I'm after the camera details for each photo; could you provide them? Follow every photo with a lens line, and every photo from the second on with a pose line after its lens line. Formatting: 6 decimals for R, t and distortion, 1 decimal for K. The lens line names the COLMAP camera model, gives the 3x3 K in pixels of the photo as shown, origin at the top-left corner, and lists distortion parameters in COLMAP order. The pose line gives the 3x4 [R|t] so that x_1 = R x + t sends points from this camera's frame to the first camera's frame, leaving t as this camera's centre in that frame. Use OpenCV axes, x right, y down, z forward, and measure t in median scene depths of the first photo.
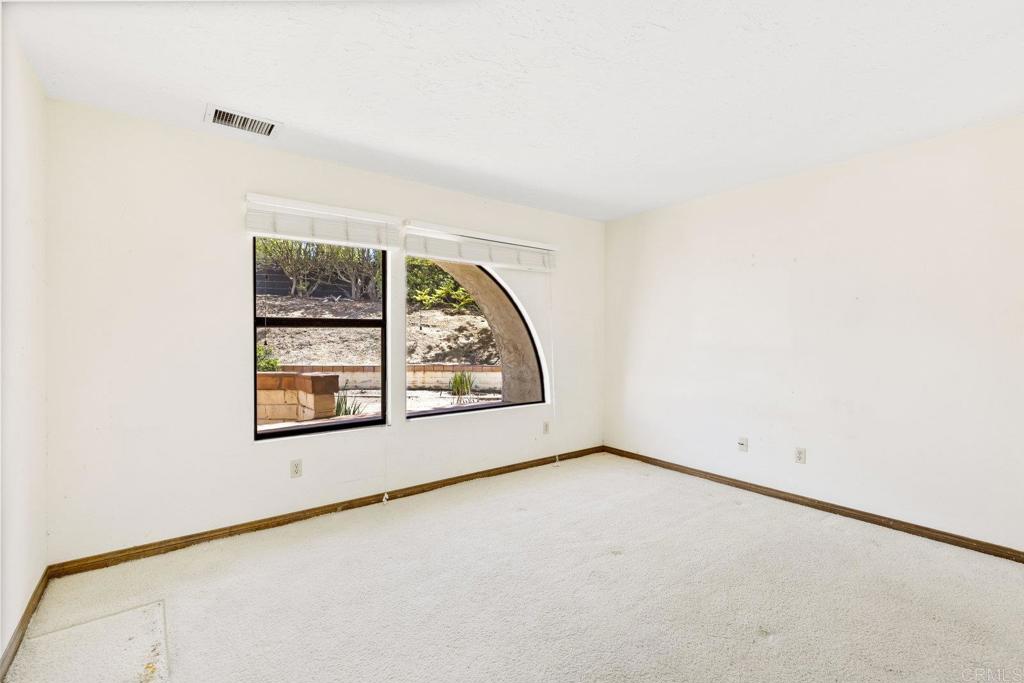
lens RADIAL K [[453.7, 0, 513.7], [0, 453.7, 334.5], [0, 0, 1]] dist [-0.000542, -0.000146]
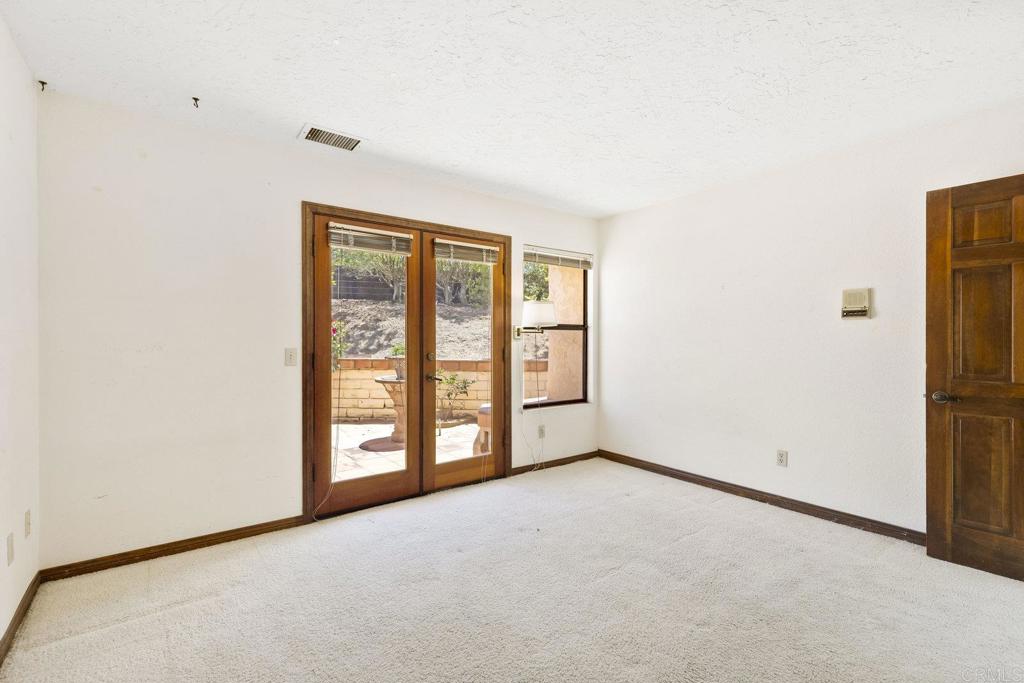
lens RADIAL K [[467.9, 0, 514.4], [0, 467.9, 338.2], [0, 0, 1]] dist [-0.001998, -0.000647]
pose [[0.999904, 0.005306, 0.012799, -0.167220], [-0.005382, 0.999968, 0.005920, 0.000146], [-0.012767, -0.005988, 0.999901, -0.125243]]
